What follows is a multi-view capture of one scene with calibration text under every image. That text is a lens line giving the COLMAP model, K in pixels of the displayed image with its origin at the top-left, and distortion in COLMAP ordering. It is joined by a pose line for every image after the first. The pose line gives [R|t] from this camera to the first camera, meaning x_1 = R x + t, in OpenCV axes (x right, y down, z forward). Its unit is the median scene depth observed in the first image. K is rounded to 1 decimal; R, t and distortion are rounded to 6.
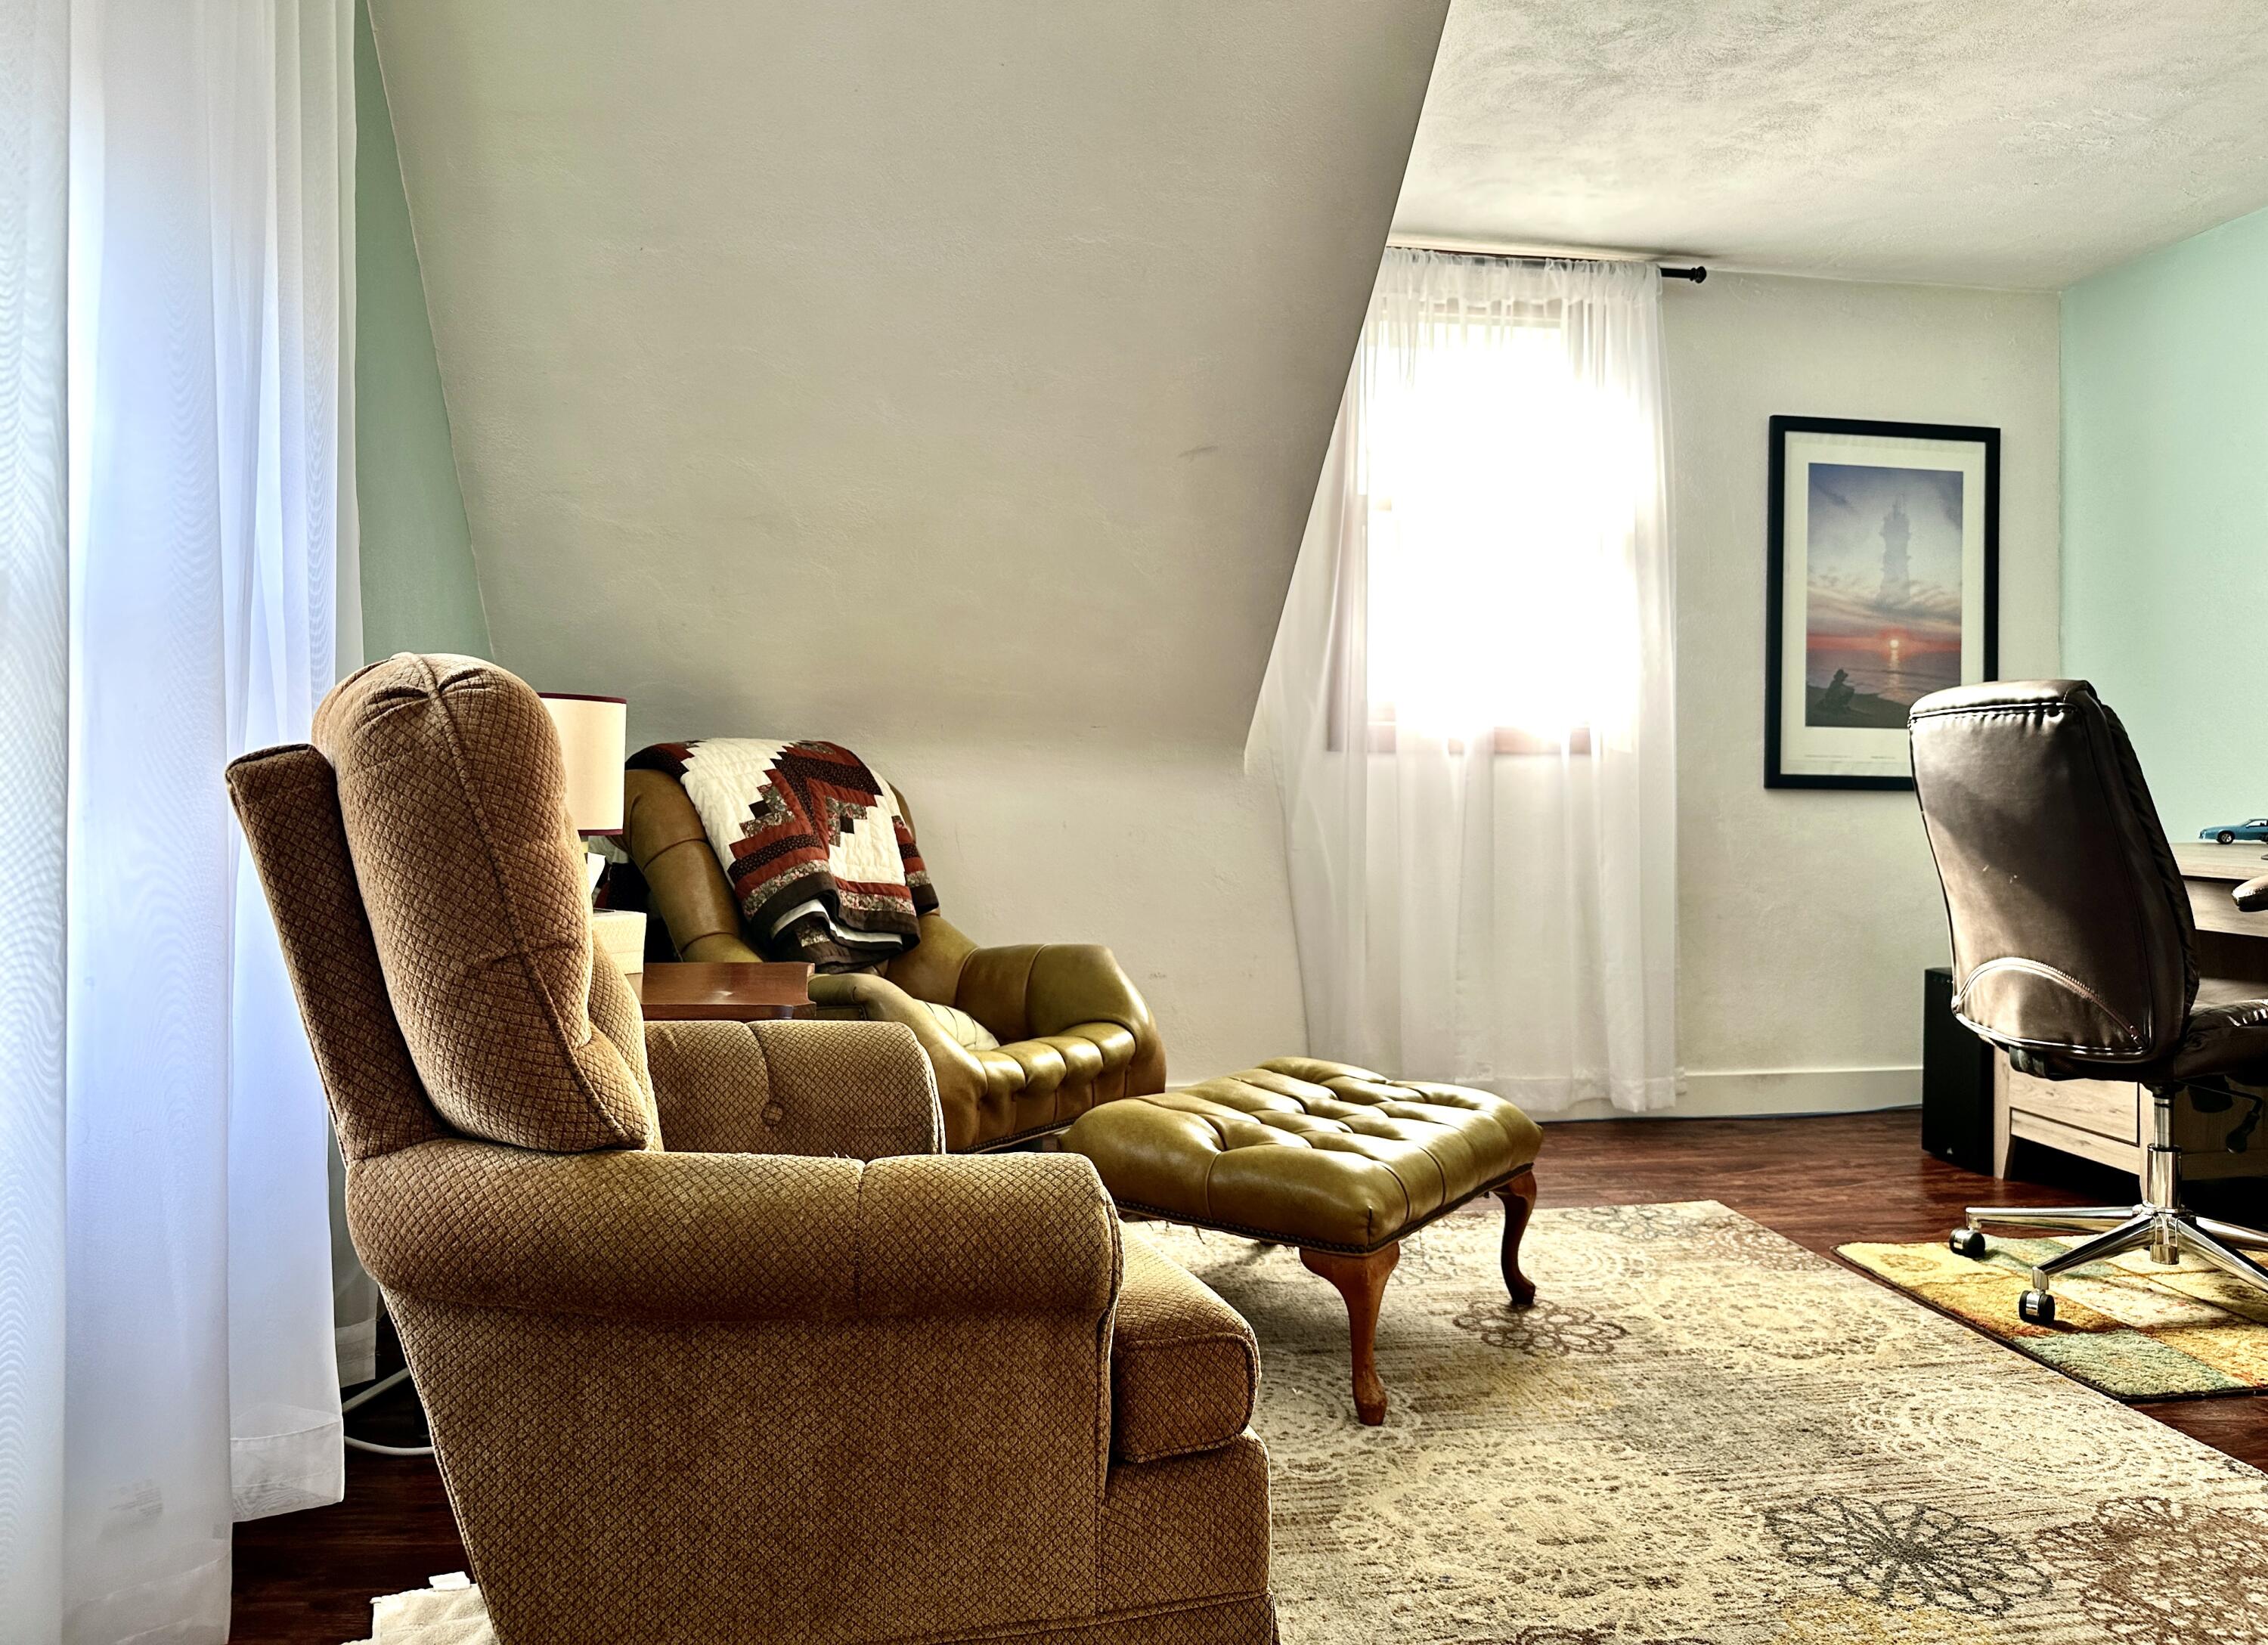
lens RADIAL K [[1616.6, 0, 1130.6], [0, 1616.6, 781.4], [0, 0, 1]] dist [0.004804, -0.007387]
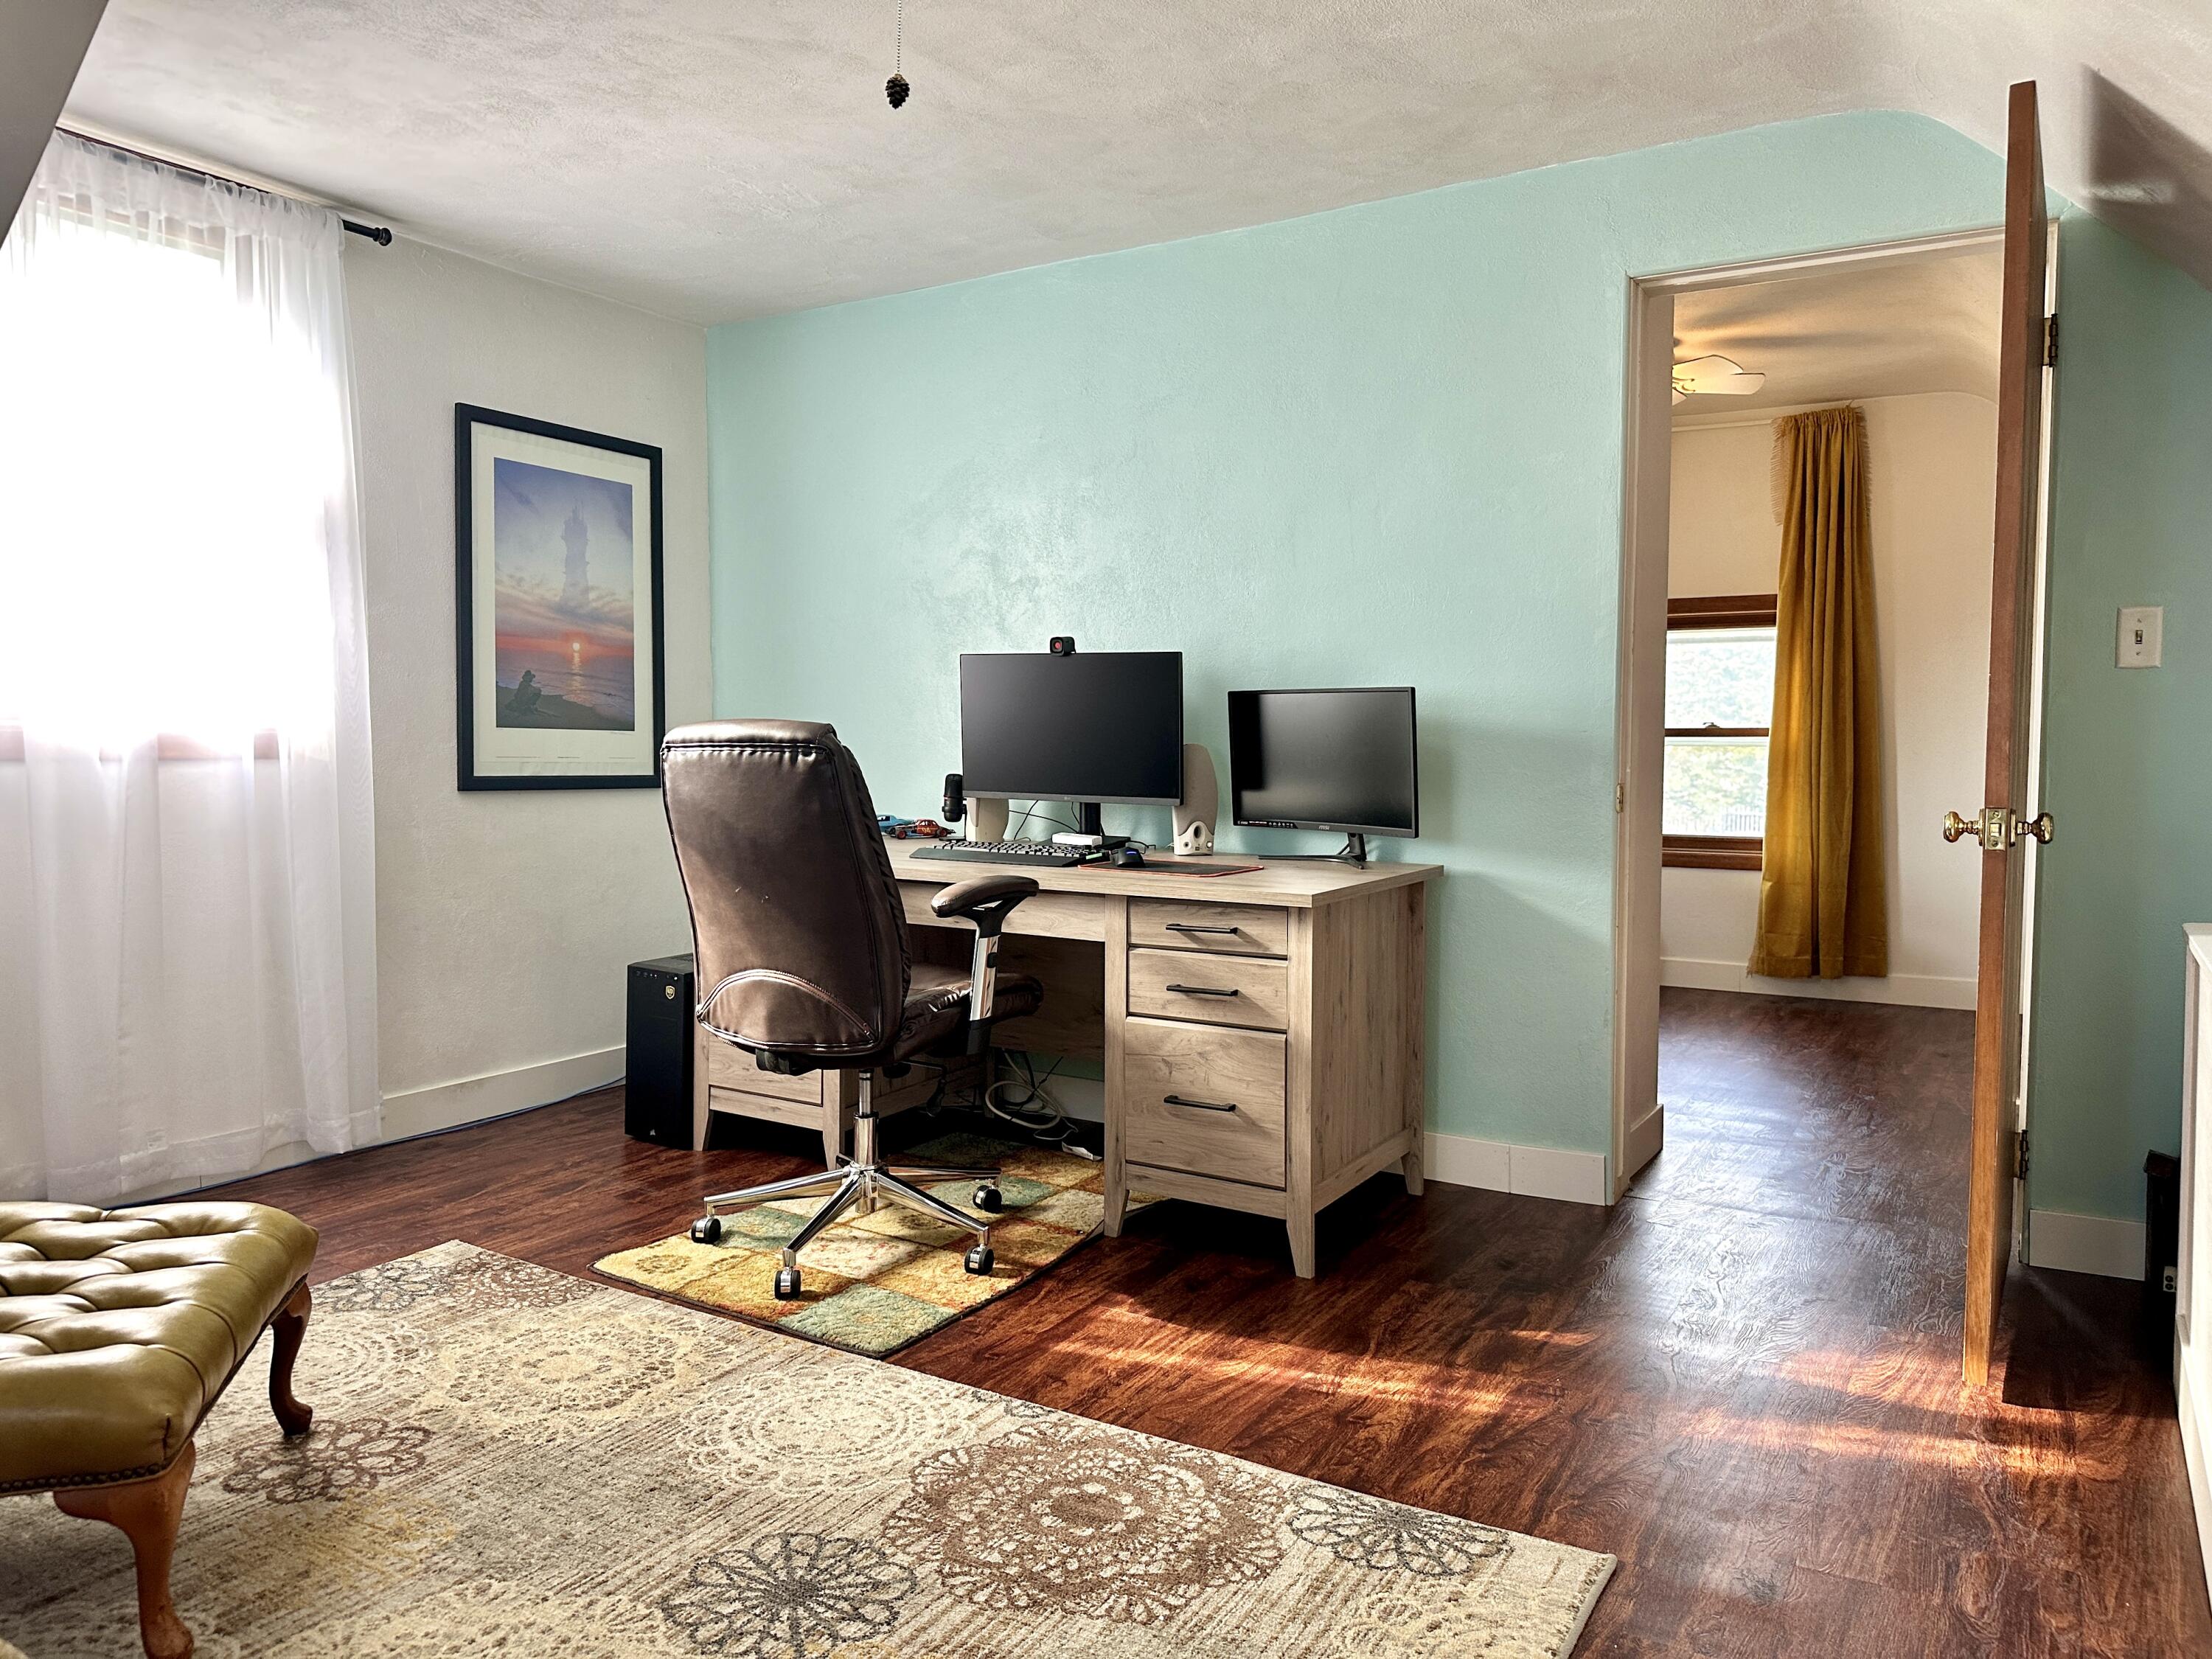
lens RADIAL K [[1564.1, 0, 1097.5], [0, 1564.1, 817.5], [0, 0, 1]] dist [0.022388, -0.029973]
pose [[0.663071, -0.038181, 0.747582, -0.087322], [-0.007985, 0.998281, 0.058067, -0.057041], [-0.748514, -0.044471, 0.661626, 0.134450]]
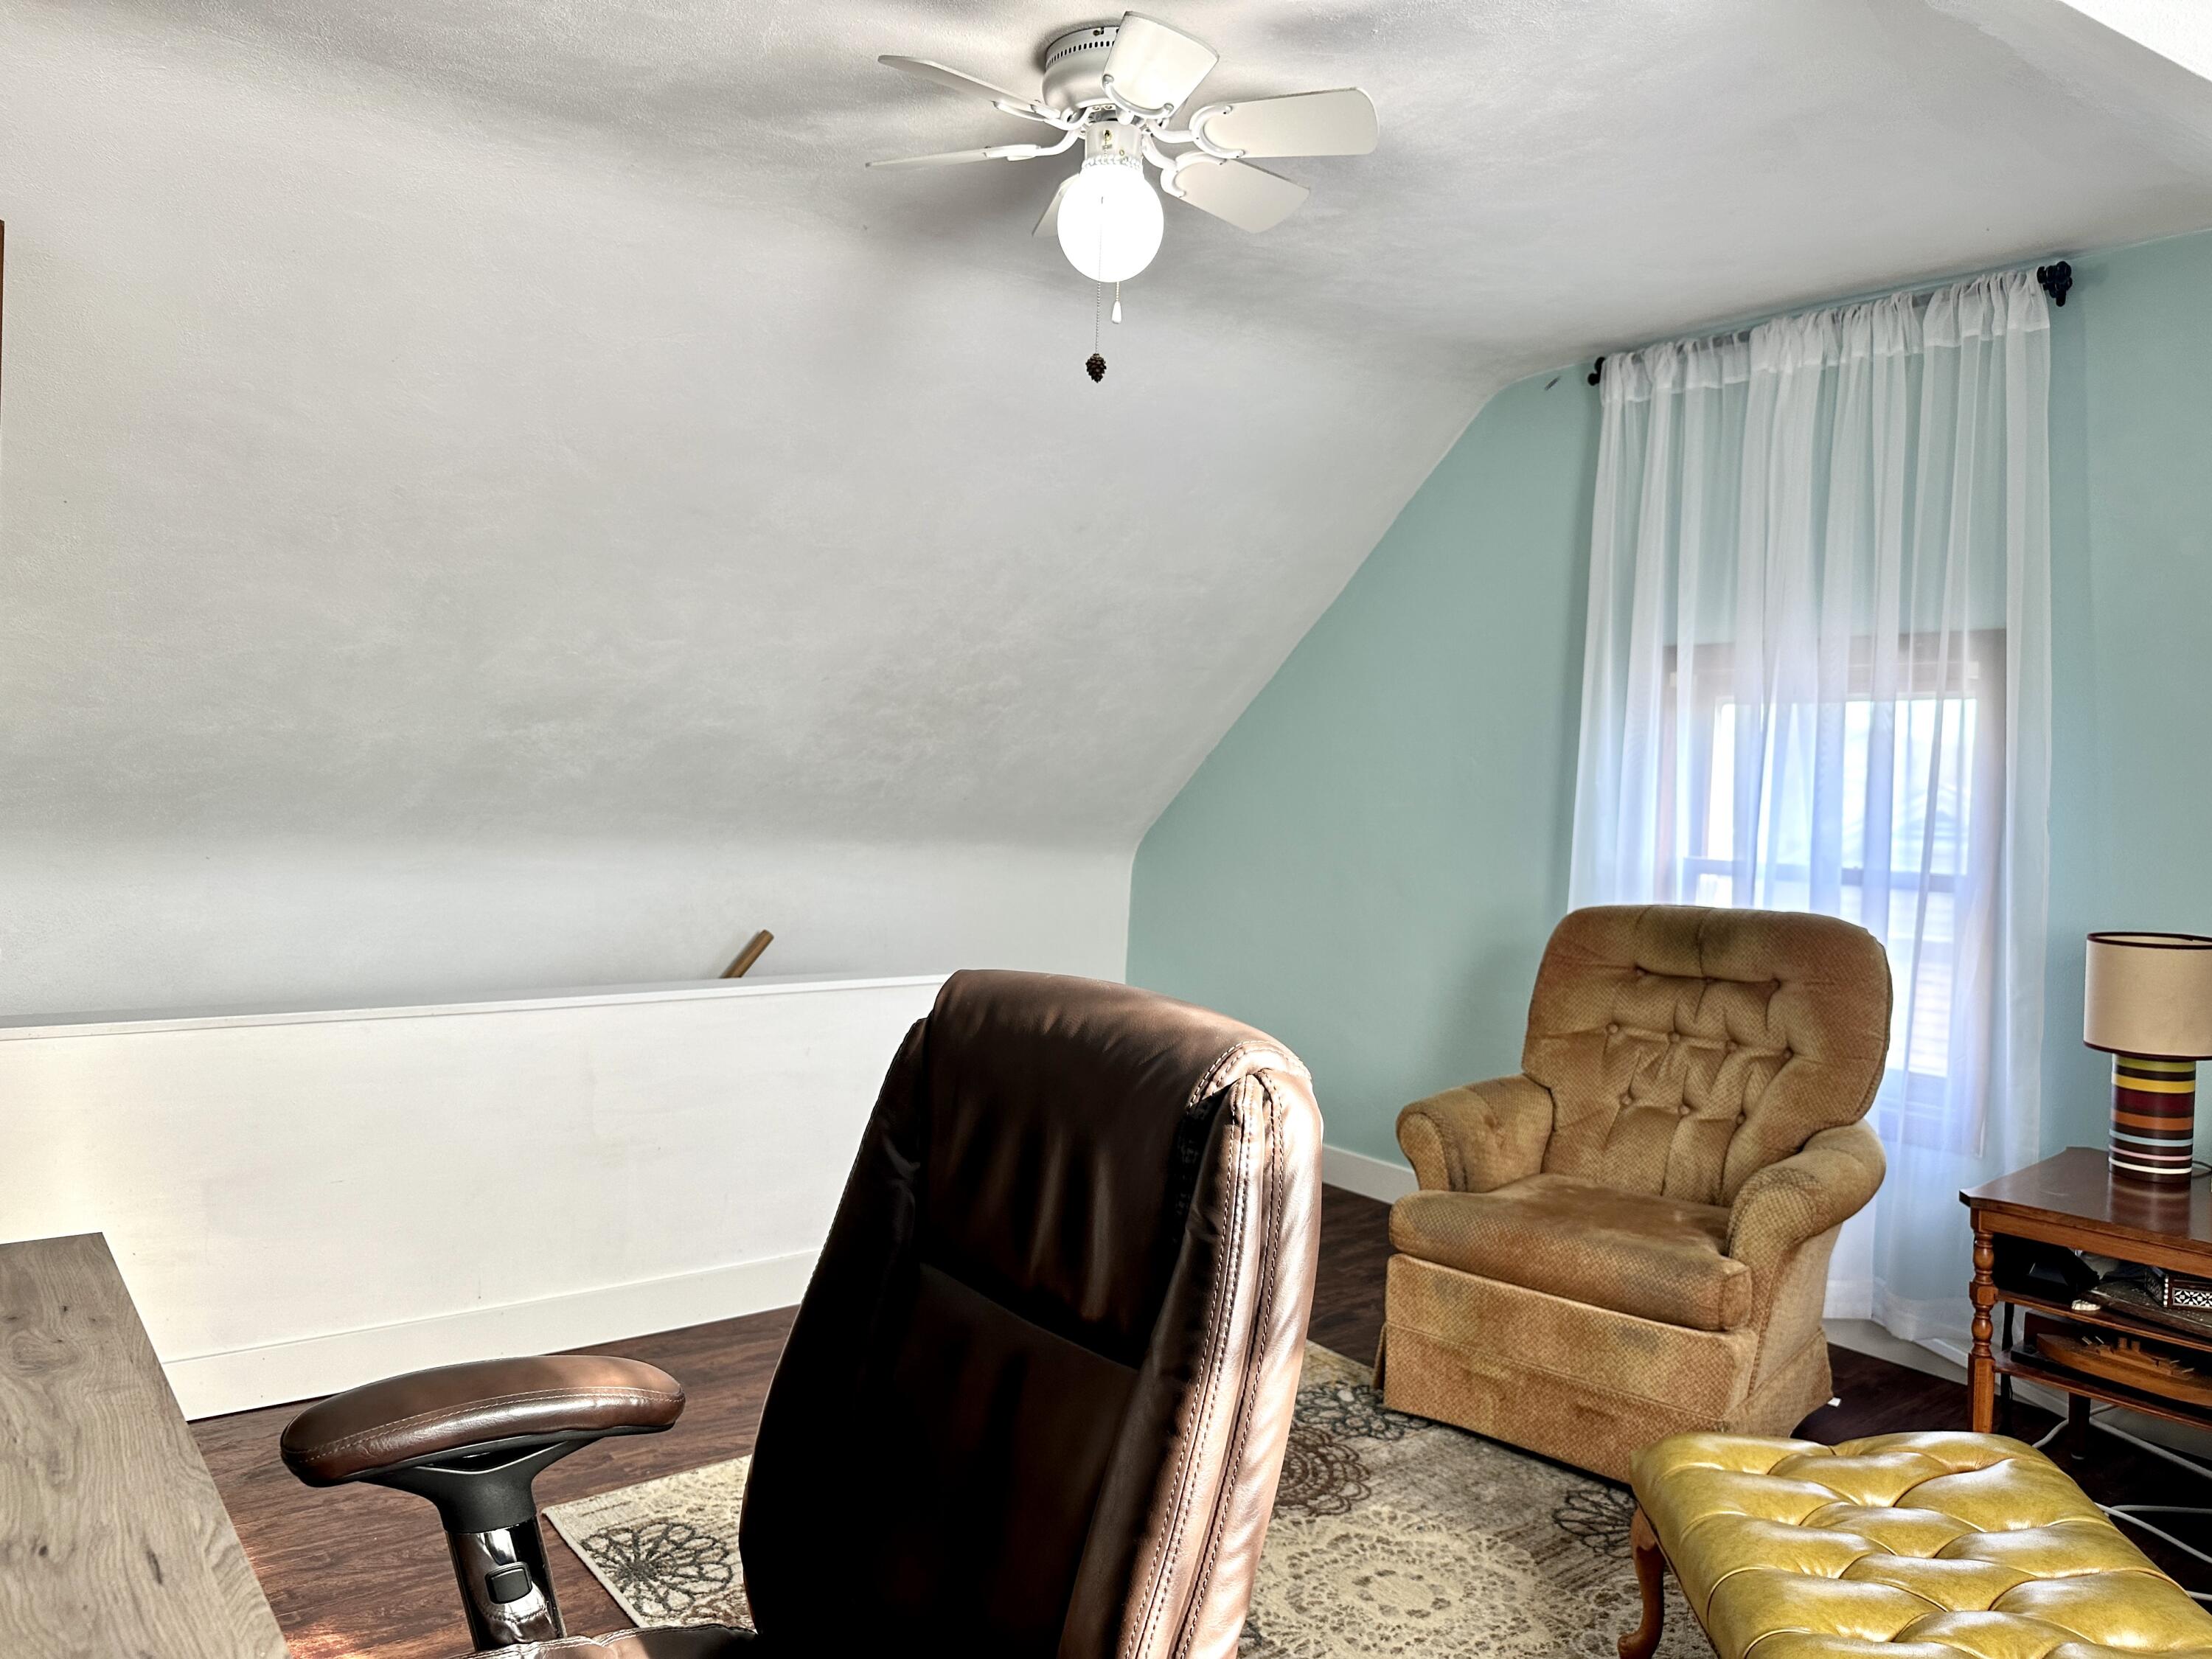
lens RADIAL K [[1577.4, 0, 1106.0], [0, 1577.4, 829.5], [0, 0, 1]] dist [0.026606, -0.001378]
pose [[-0.884516, -0.021035, -0.466035, 0.725216], [-0.038384, 0.998877, 0.027765, -0.111211], [0.464928, 0.042447, -0.884330, 1.351600]]
